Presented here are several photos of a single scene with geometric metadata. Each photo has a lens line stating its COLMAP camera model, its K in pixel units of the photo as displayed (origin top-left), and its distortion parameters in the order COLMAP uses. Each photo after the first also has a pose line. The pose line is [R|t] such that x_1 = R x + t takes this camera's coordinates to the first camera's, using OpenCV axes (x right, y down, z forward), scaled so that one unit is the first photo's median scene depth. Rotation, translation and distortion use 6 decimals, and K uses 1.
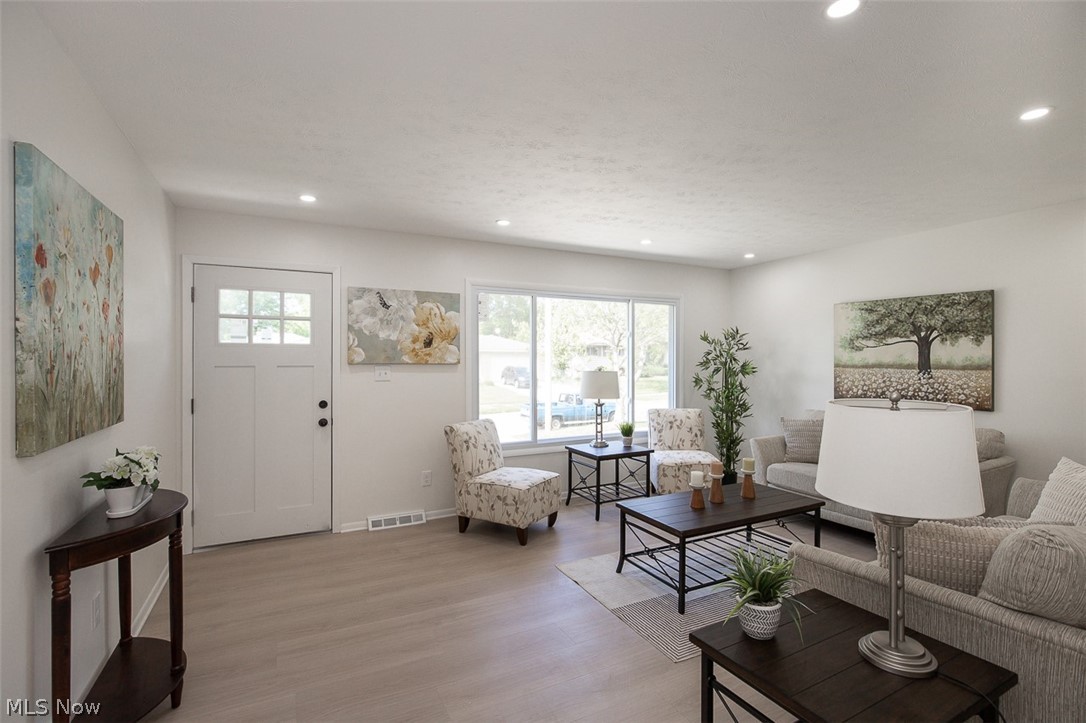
lens RADIAL K [[499.3, 0, 535.8], [0, 499.3, 359.1], [0, 0, 1]] dist [-0.015149, 0.003279]
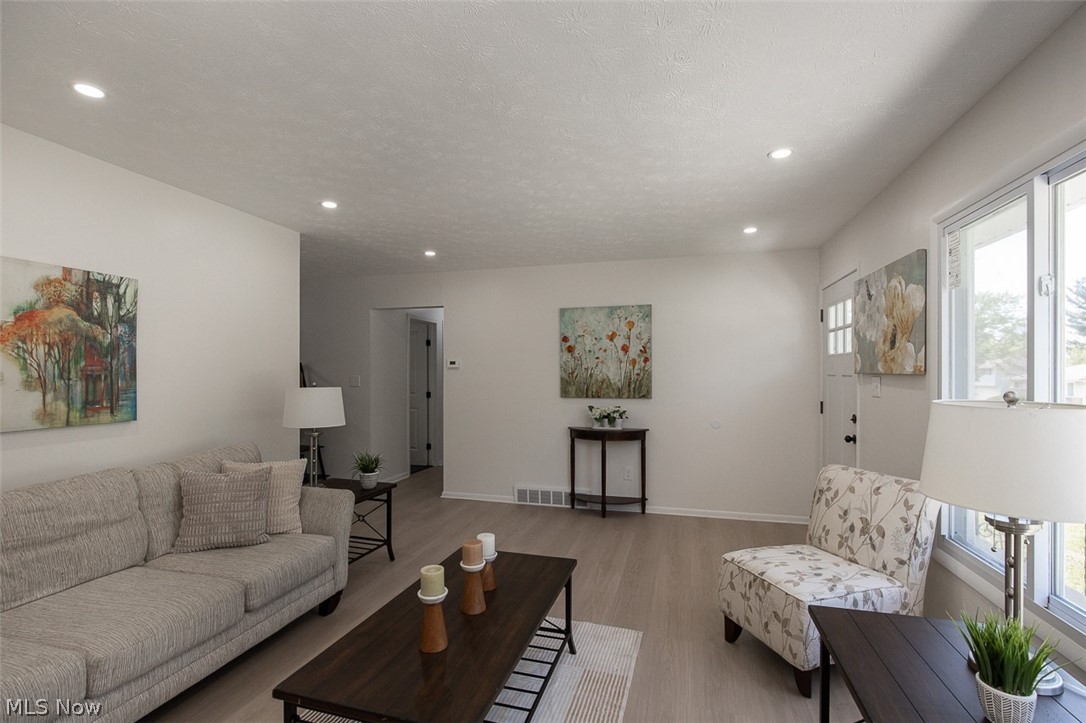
lens RADIAL K [[499.3, 0, 547.7], [0, 499.3, 373.5], [0, 0, 1]] dist [-0.015149, 0.003279]
pose [[-0.667755, 0.003278, -0.744374, 0.580492], [0.001891, 0.999995, 0.002707, 0.006076], [0.744379, 0.000400, -0.667757, 1.142030]]
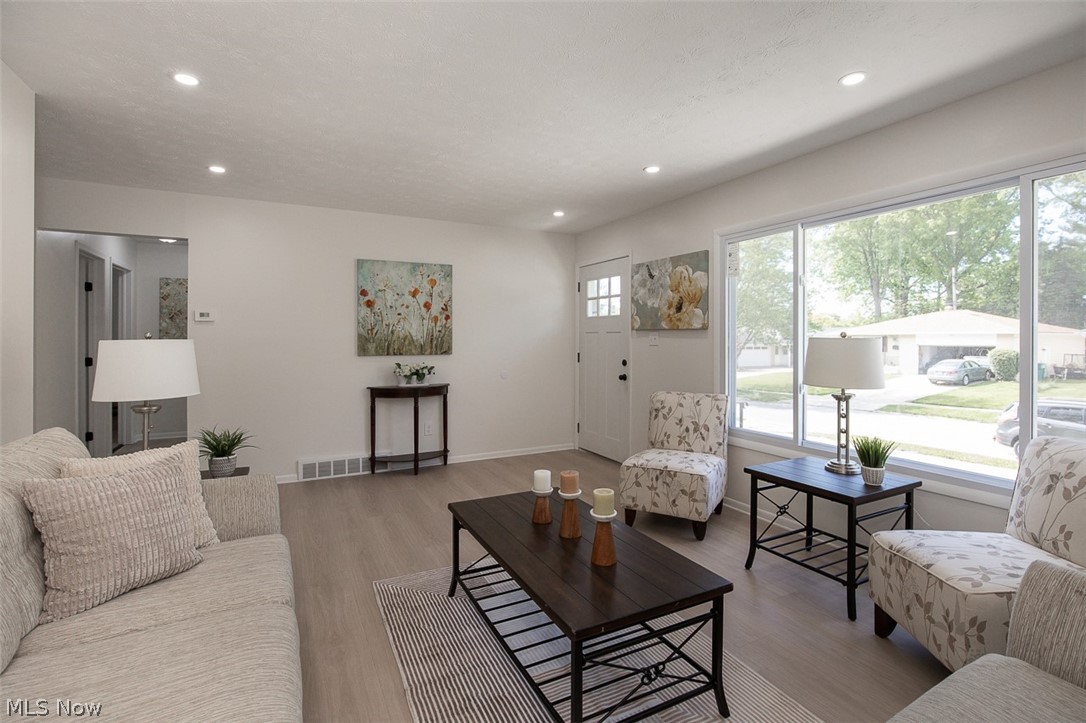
lens RADIAL K [[499.3, 0, 553.0], [0, 499.3, 335.7], [0, 0, 1]] dist [-0.015149, 0.003279]
pose [[0.028958, -0.003096, -0.999576, 0.785232], [-0.000252, 0.999995, -0.003105, 0.026396], [0.999581, 0.000341, 0.028957, 0.755772]]
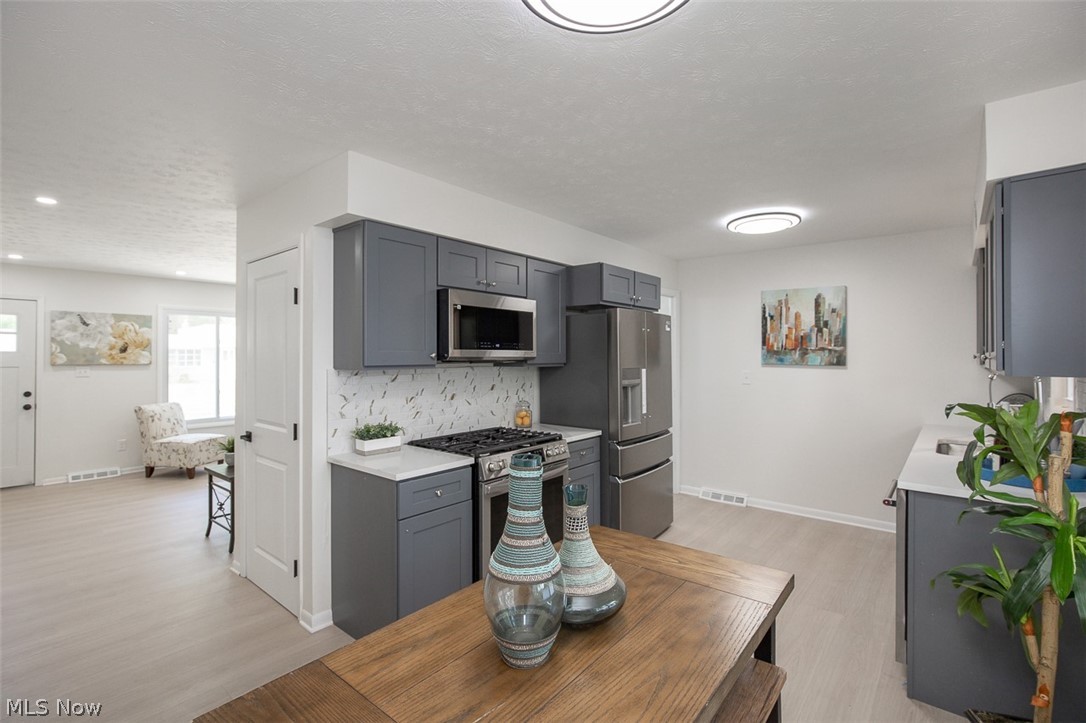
lens RADIAL K [[499.3, 0, 535.6], [0, 499.3, 350.6], [0, 0, 1]] dist [-0.015149, 0.003279]
pose [[0.921362, 0.004683, 0.388678, 0.334914], [-0.002673, 0.999980, -0.005714, -0.026680], [-0.388697, 0.004226, 0.921356, -0.798270]]
